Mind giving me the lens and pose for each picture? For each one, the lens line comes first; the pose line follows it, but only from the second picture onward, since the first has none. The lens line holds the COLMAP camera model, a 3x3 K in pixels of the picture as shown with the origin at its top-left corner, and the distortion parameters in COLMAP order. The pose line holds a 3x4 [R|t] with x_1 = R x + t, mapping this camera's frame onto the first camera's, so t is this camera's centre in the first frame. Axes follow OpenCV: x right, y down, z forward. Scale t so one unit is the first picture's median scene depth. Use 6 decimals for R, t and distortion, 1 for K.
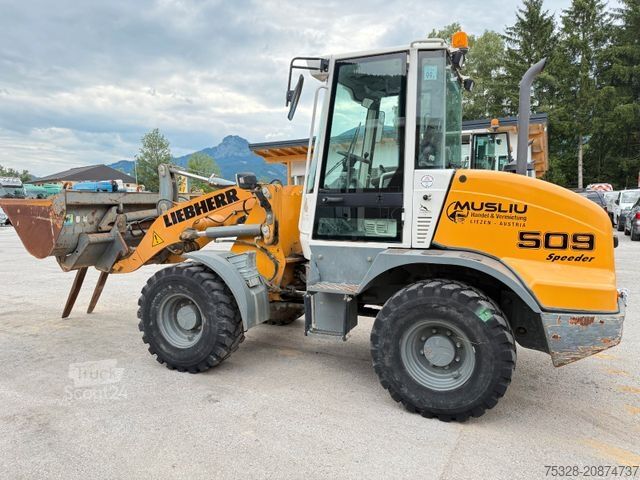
lens RADIAL K [[463.4, 0, 325.3], [0, 463.4, 247.8], [0, 0, 1]] dist [0.010809, -0.006945]
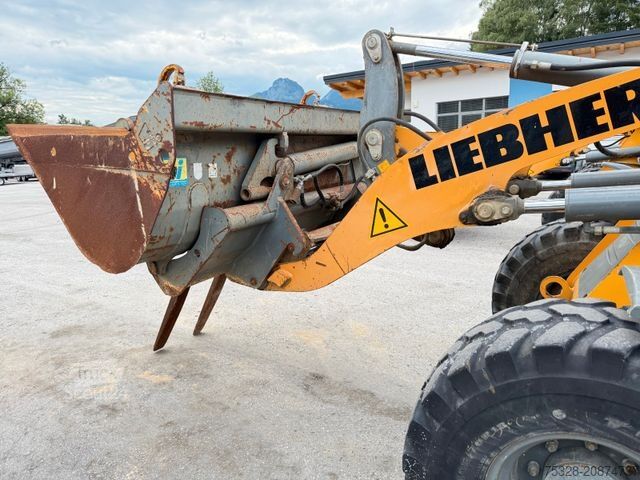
lens RADIAL K [[450.2, 0, 321.4], [0, 450.2, 243.8], [0, 0, 1]] dist [0.103705, -0.137213]
pose [[0.993503, 0.001042, -0.113804, -0.383583], [0.011686, 0.993738, 0.111120, -0.041576], [0.113207, -0.111728, 0.987269, 0.624696]]
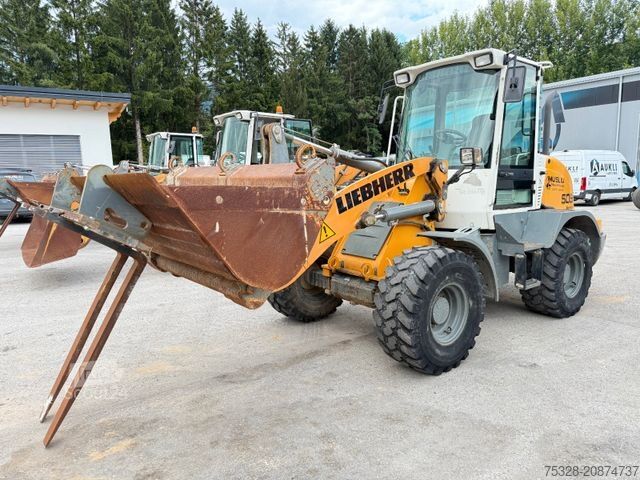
lens RADIAL K [[450.2, 0, 321.4], [0, 450.2, 243.8], [0, 0, 1]] dist [0.103705, -0.137213]
pose [[0.466874, -0.129905, 0.874730, -1.005557], [0.099232, 0.990600, 0.094149, -0.068150], [-0.878739, 0.042845, 0.475377, 0.694010]]
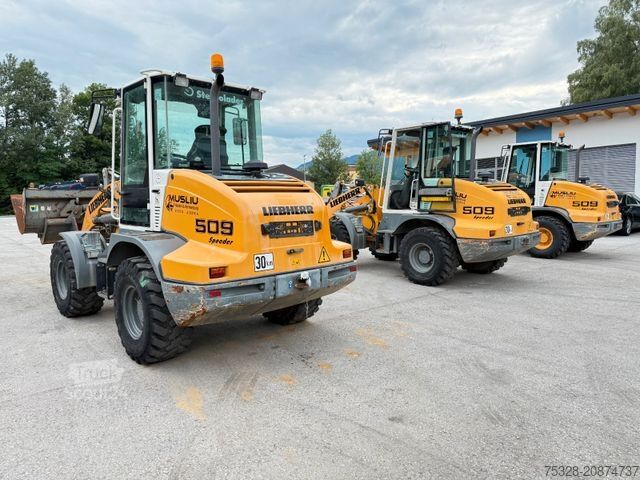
lens RADIAL K [[450.2, 0, 321.4], [0, 450.2, 243.8], [0, 0, 1]] dist [0.103705, -0.137213]
pose [[0.922581, 0.033631, -0.384336, 0.826441], [-0.030926, 0.999434, 0.013218, 0.003492], [0.384563, -0.000309, 0.923099, 0.006273]]
